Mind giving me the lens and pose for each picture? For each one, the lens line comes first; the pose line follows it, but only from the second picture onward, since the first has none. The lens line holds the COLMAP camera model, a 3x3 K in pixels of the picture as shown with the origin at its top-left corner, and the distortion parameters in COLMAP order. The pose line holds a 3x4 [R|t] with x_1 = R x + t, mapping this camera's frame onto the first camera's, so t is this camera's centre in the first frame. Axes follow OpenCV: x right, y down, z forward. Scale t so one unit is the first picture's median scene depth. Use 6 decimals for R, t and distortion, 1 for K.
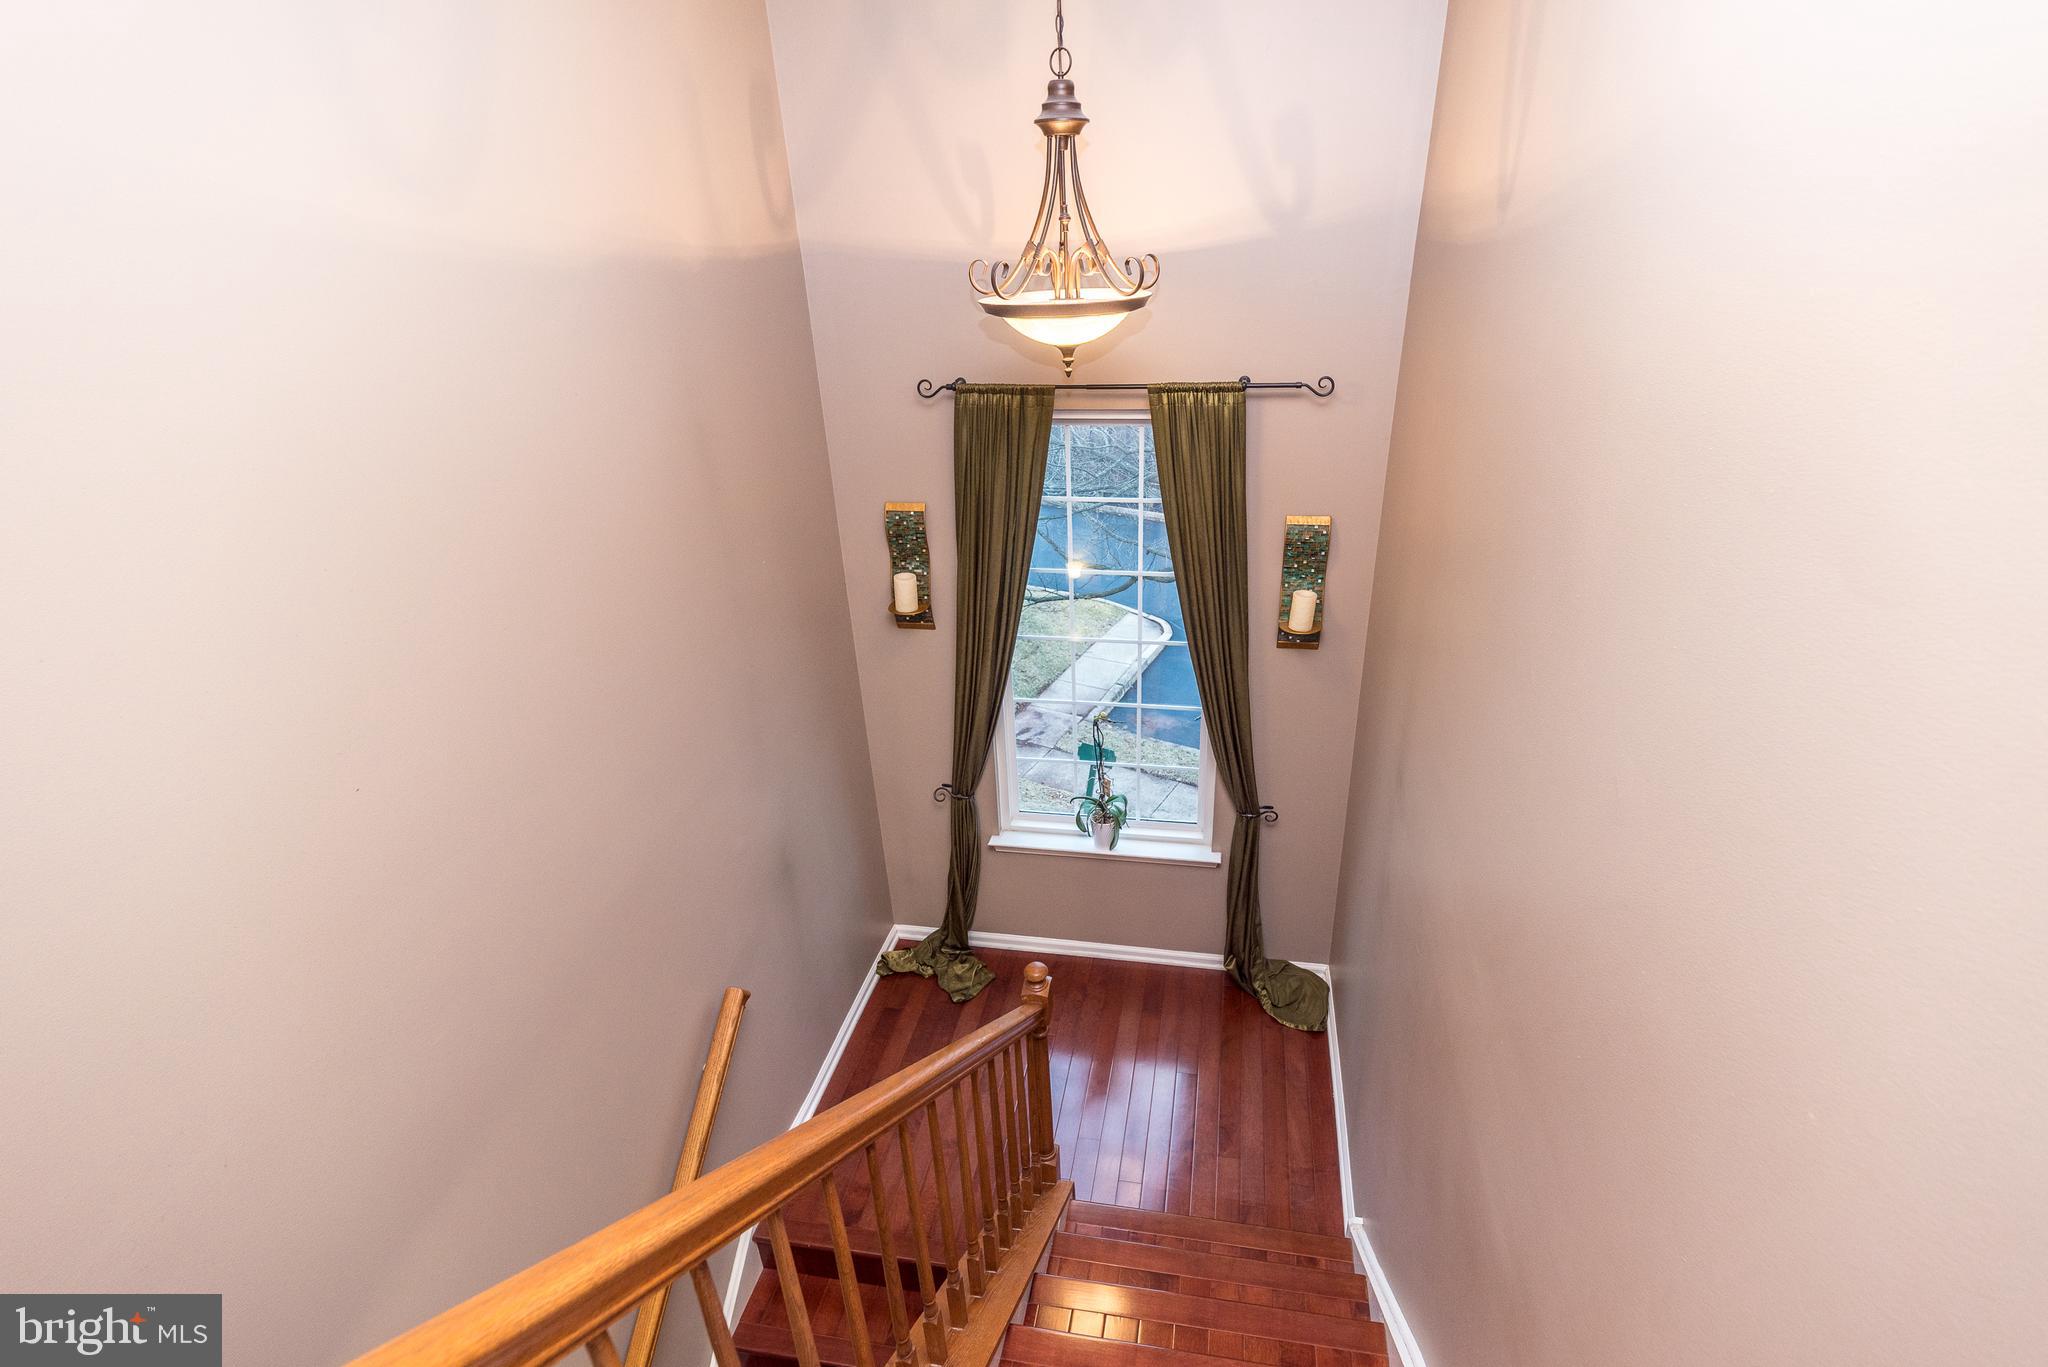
lens RADIAL K [[925.9, 0, 1080.5], [0, 925.9, 675.1], [0, 0, 1]] dist [0.000944, 0.000082]
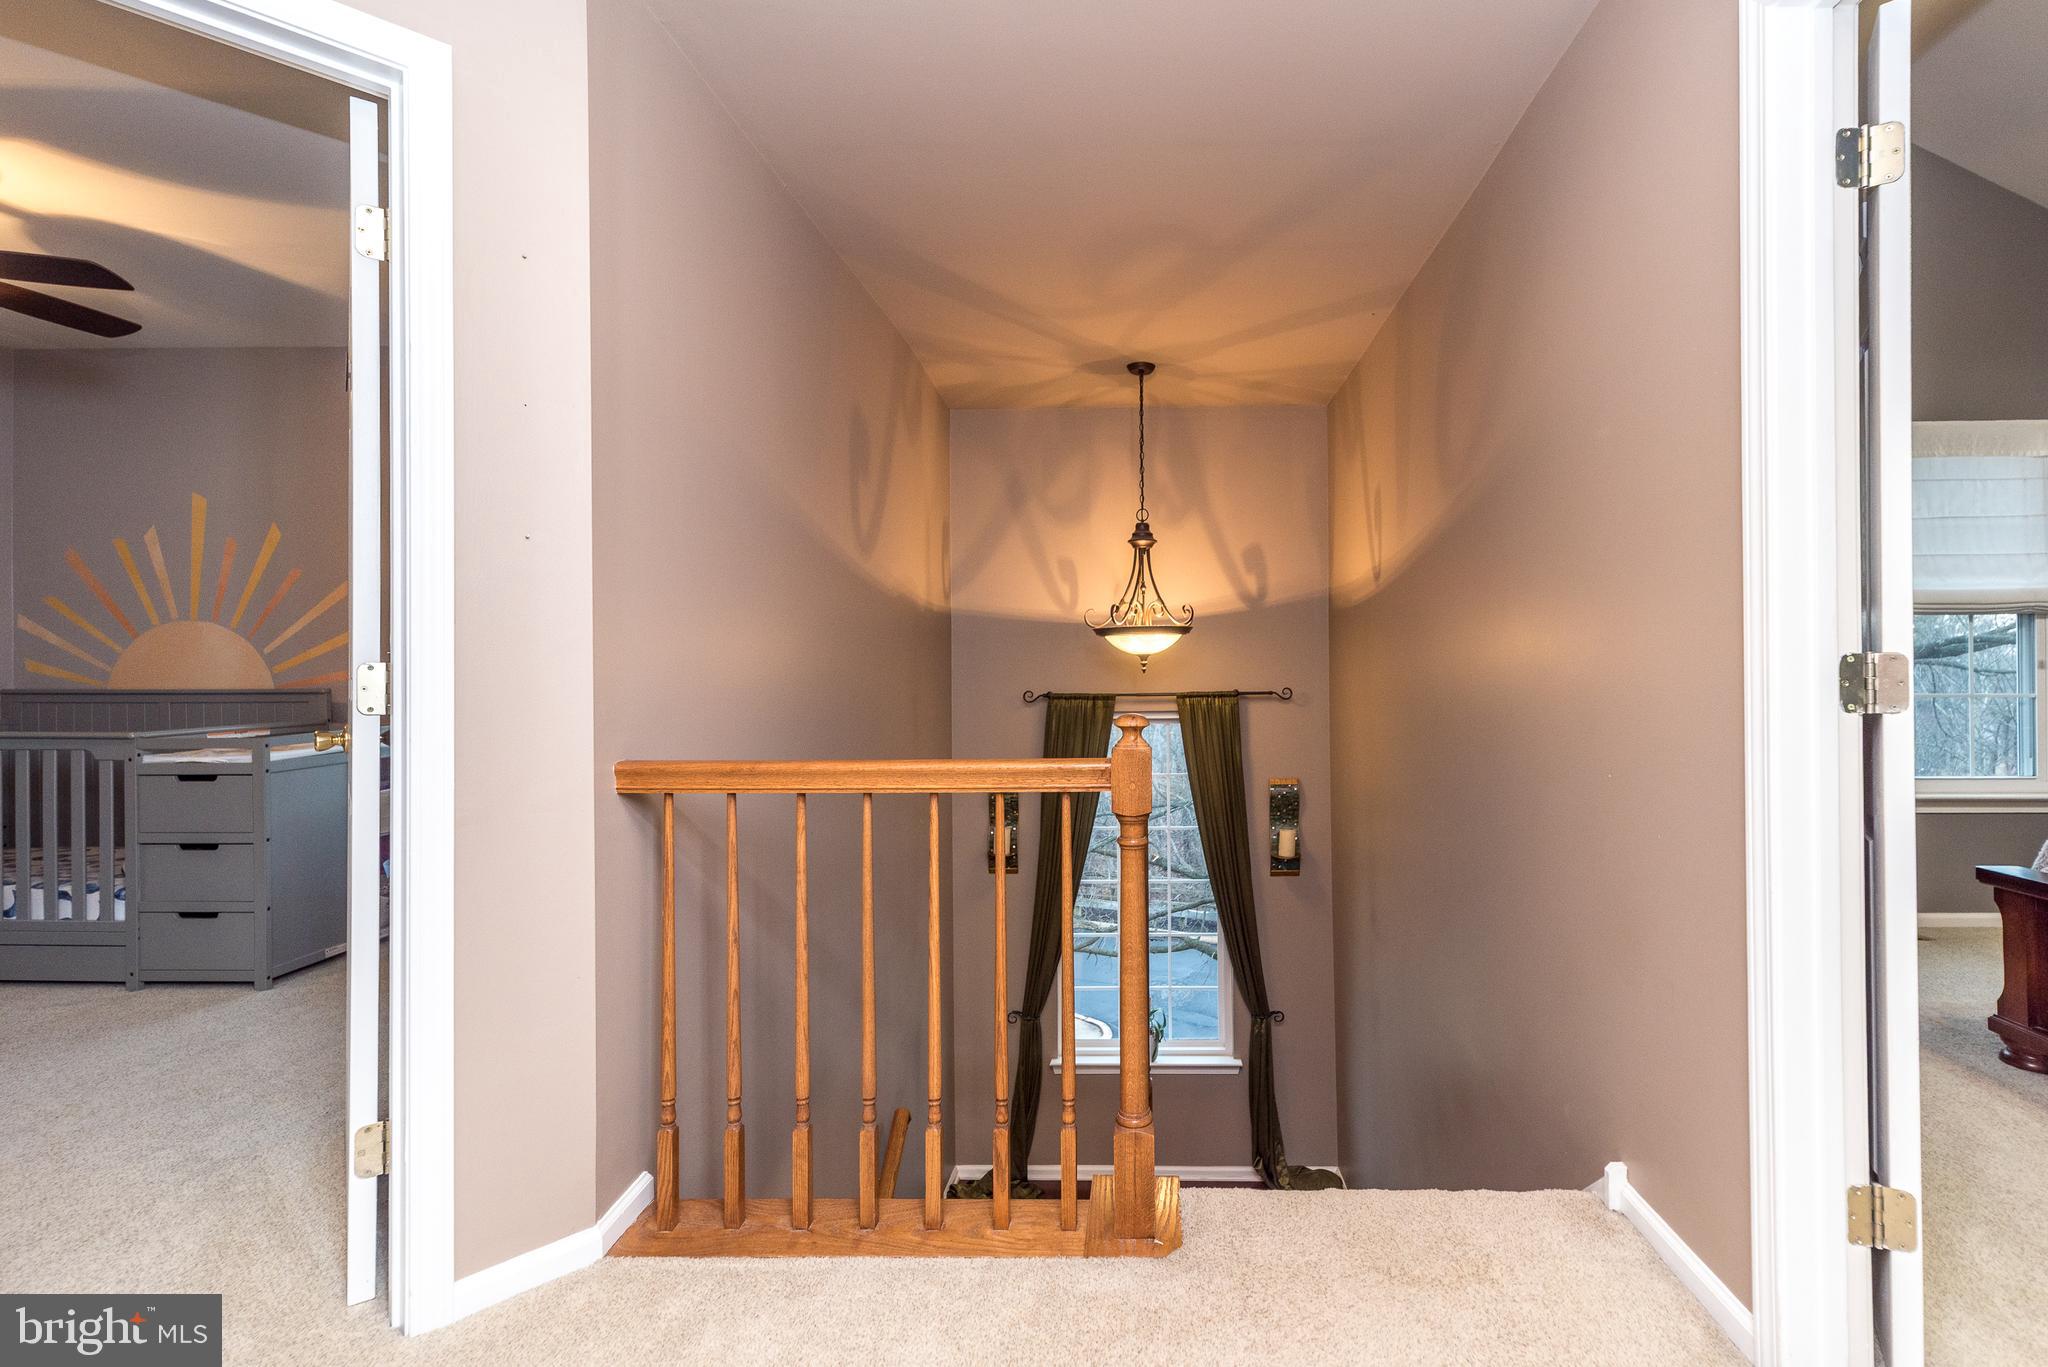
lens RADIAL K [[939.9, 0, 1127.4], [0, 939.9, 665.9], [0, 0, 1]] dist [0.001782, 0.000121]
pose [[0.989876, 0.012777, 0.141361, -0.217095], [0.051347, 0.896251, -0.440565, 0.316669], [-0.132324, 0.443363, 0.886521, -0.388583]]
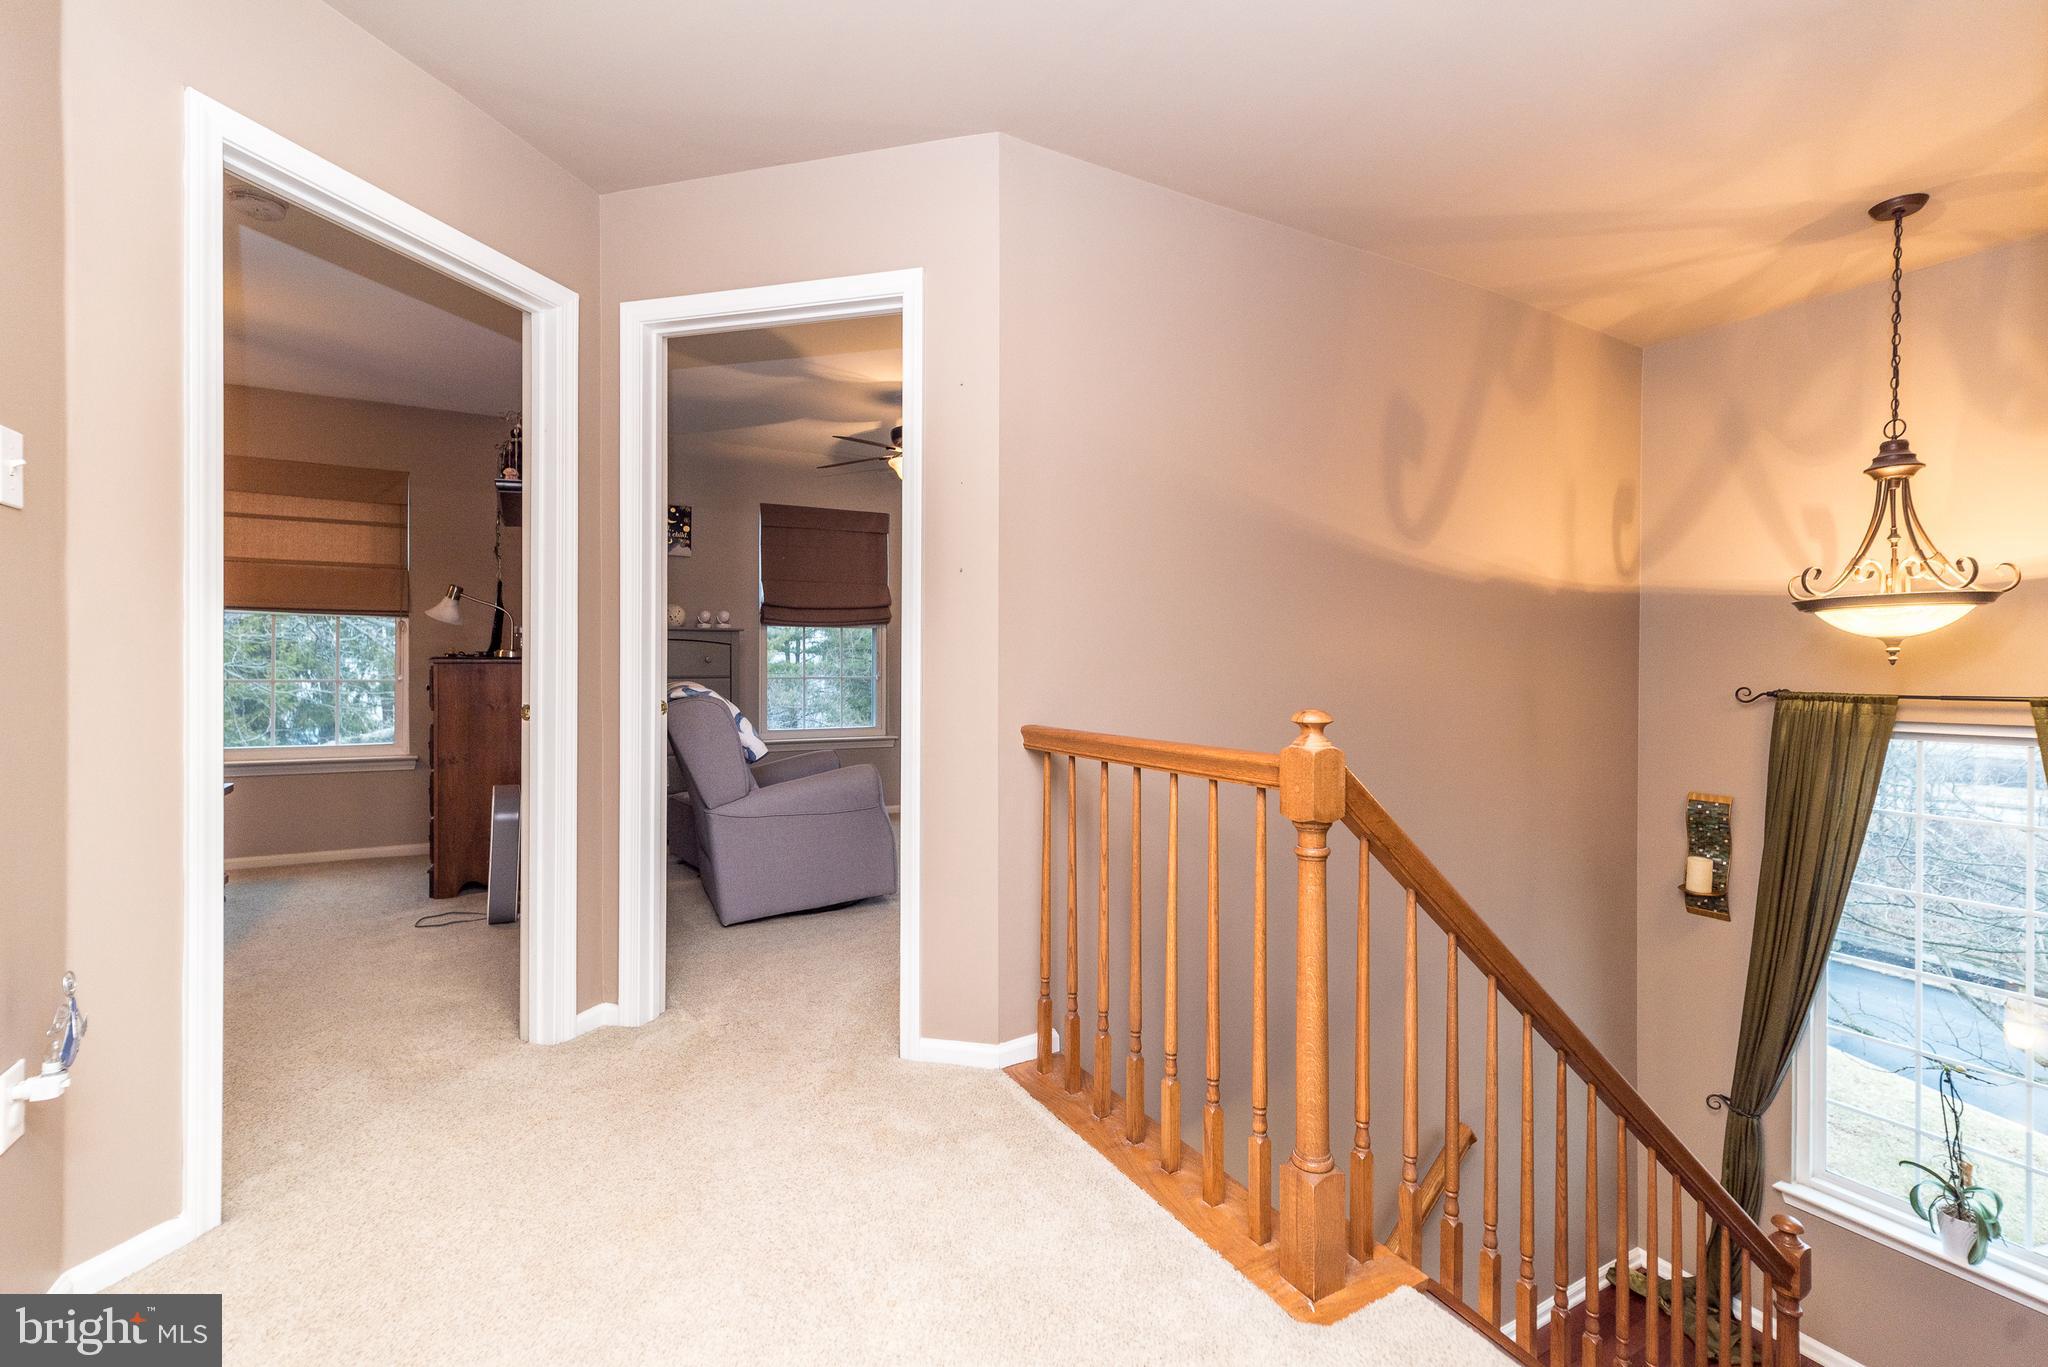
lens RADIAL K [[881.5, 0, 1025.5], [0, 881.5, 672.6], [0, 0, 1]] dist [0.000806, -0.000076]
pose [[0.624882, 0.025683, -0.780296, 0.126413], [-0.351832, 0.901481, -0.252085, 0.250928], [0.696948, 0.432057, 0.572355, -0.262988]]
